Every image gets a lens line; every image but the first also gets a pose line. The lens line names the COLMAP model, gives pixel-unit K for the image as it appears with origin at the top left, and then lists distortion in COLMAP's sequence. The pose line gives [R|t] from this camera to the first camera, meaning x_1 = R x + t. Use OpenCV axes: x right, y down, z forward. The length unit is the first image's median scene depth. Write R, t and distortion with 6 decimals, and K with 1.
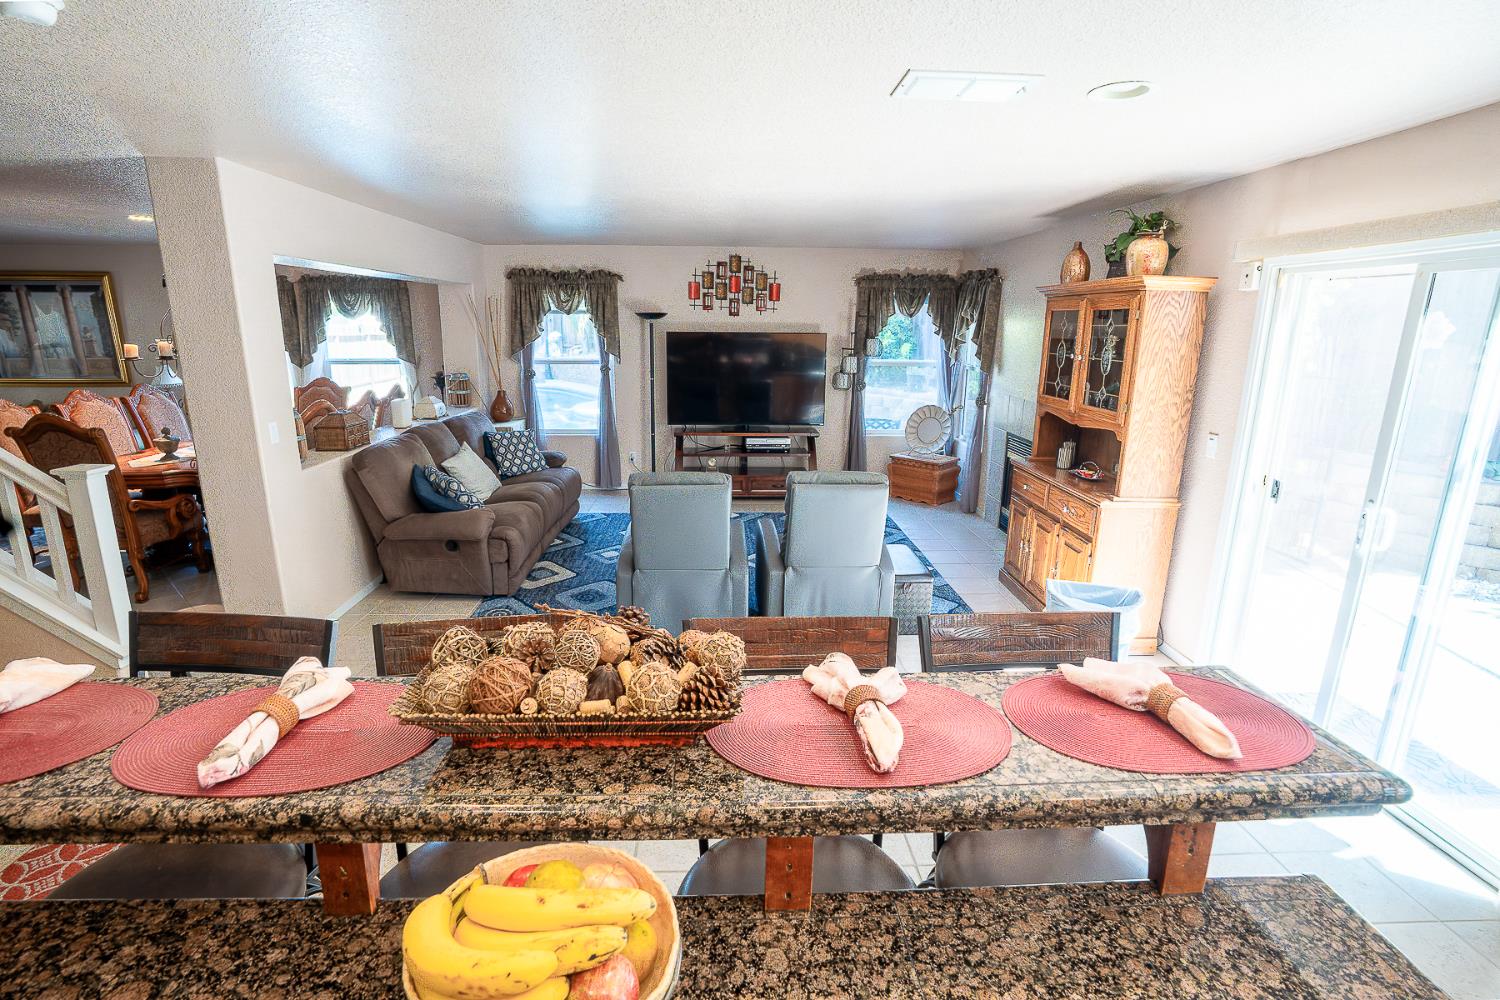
lens RADIAL K [[727.1, 0, 746.1], [0, 727.1, 504.9], [0, 0, 1]] dist [-0.066457, 0.027505]
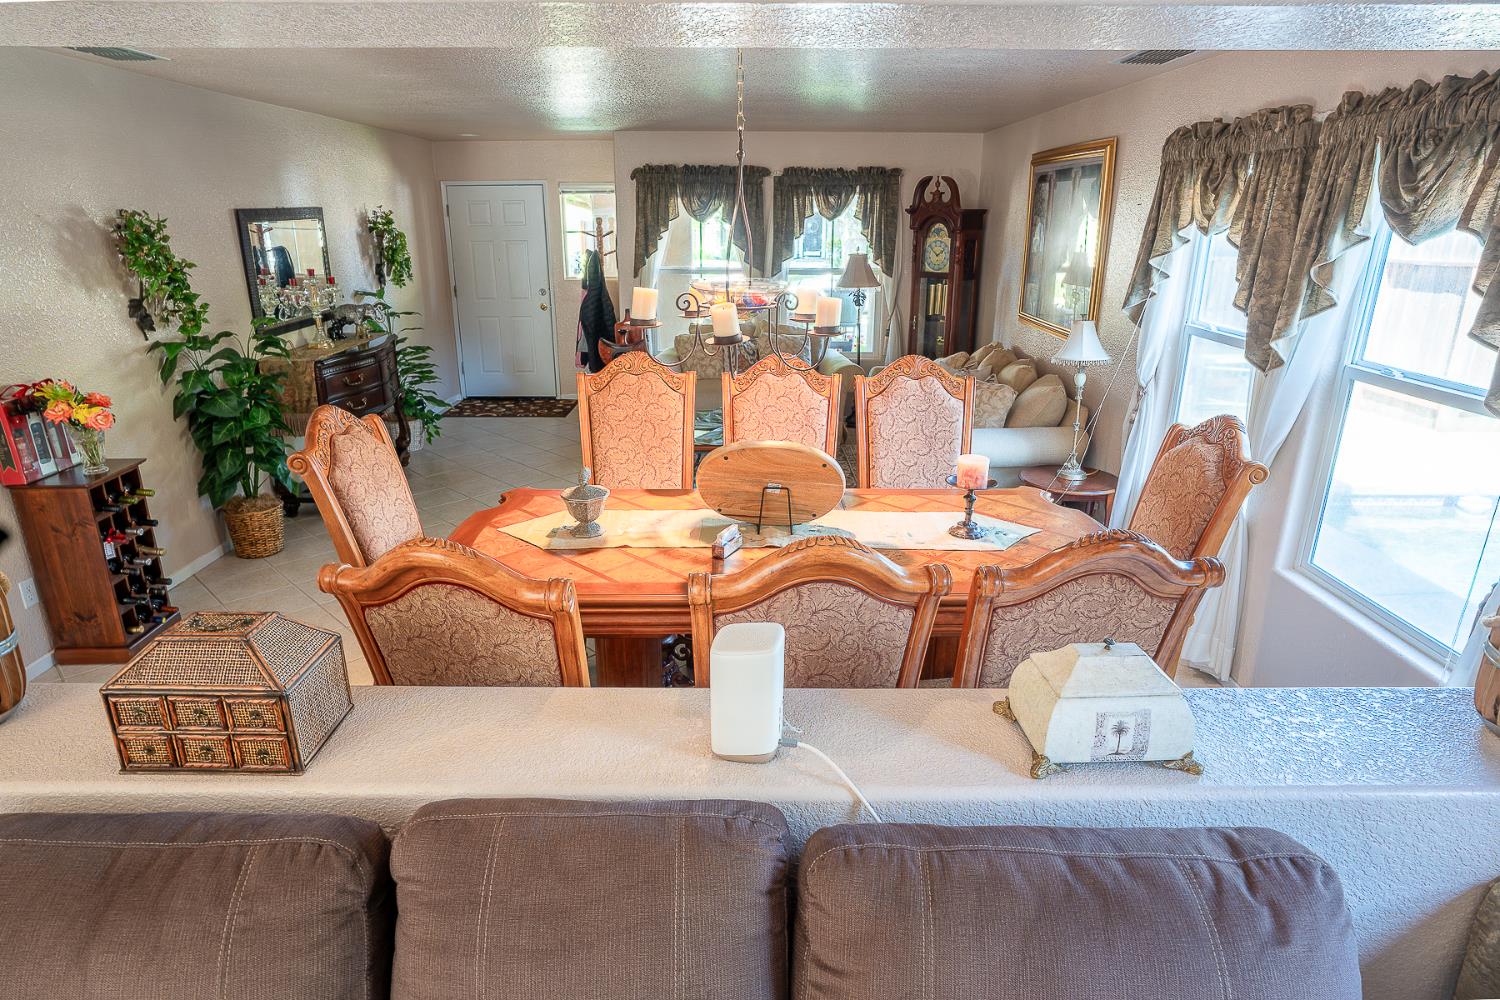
lens RADIAL K [[864.3, 0, 746.6], [0, 864.3, 506.4], [0, 0, 1]] dist [-0.051935, 0.031997]
pose [[-0.039834, 0.313871, -0.948630, -0.193245], [-0.246862, 0.916862, 0.313726, -0.207317], [0.968231, 0.246678, 0.040961, 0.763706]]
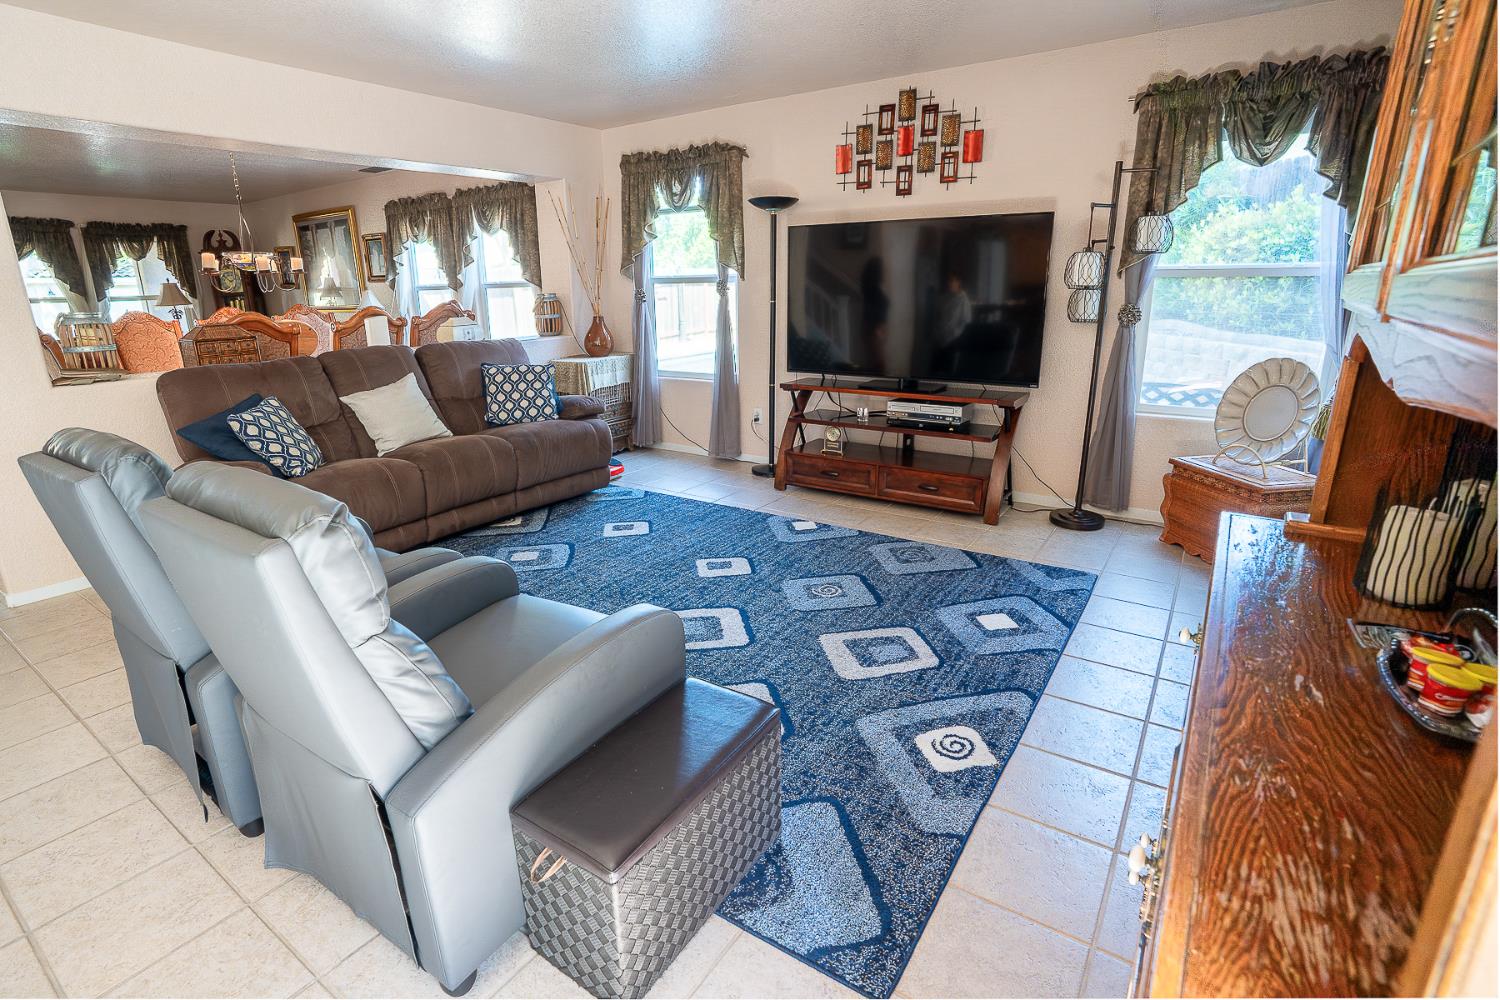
lens RADIAL K [[729.2, 0, 719.5], [0, 729.2, 488.3], [0, 0, 1]] dist [-0.068712, 0.029818]
pose [[0.792802, 0.142187, -0.592662, 0.259262], [-0.122985, 0.989725, 0.072930, -0.048417], [0.596942, 0.015070, 0.802143, 0.455537]]
